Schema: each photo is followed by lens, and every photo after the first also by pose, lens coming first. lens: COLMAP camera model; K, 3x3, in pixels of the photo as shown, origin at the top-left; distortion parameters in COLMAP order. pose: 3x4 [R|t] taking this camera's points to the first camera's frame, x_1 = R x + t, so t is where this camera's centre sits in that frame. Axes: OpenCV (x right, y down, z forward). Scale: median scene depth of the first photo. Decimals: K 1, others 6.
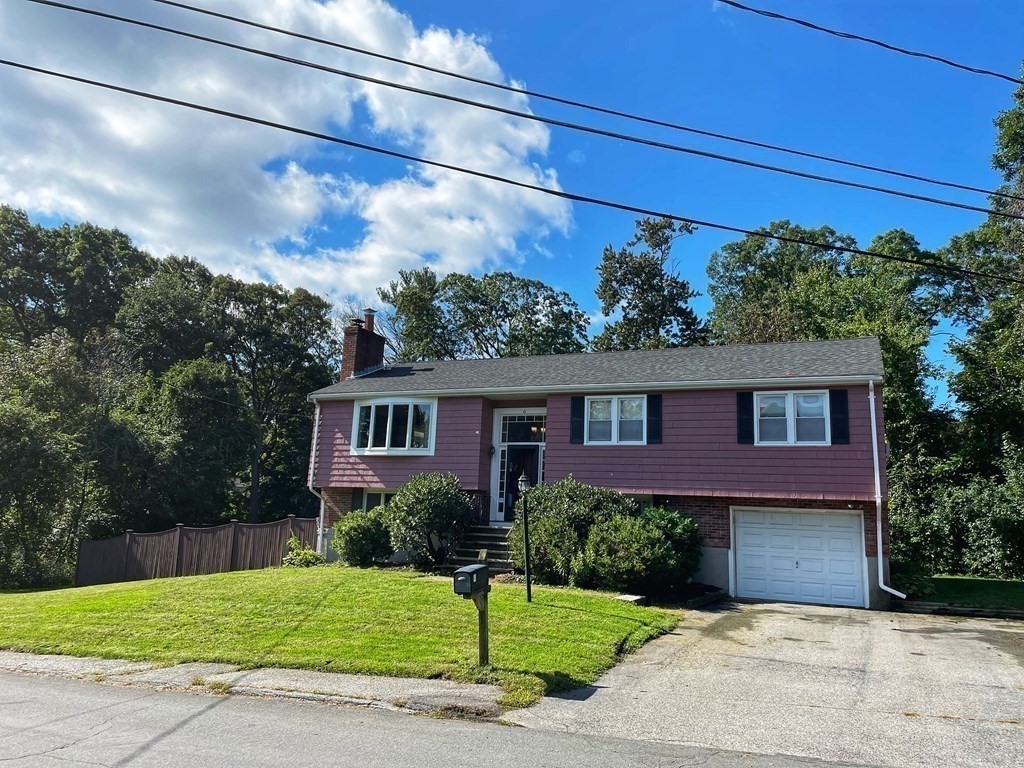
lens RADIAL K [[775.4, 0, 536.2], [0, 775.4, 381.2], [0, 0, 1]] dist [0.084580, -0.095301]
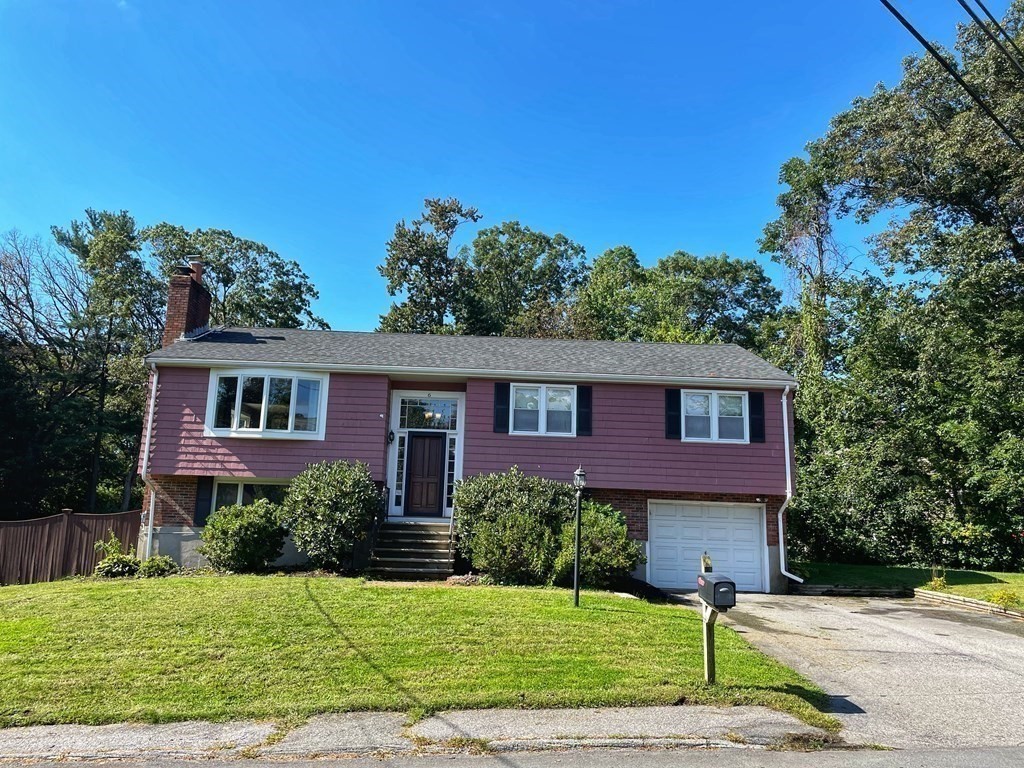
lens RADIAL K [[775.4, 0, 512.5], [0, 775.4, 380.0], [0, 0, 1]] dist [0.084580, -0.095301]
pose [[0.905031, 0.063291, 0.420610, -0.315175], [-0.070802, 0.997488, 0.002251, 0.012998], [-0.419411, -0.031817, 0.907239, 0.137736]]
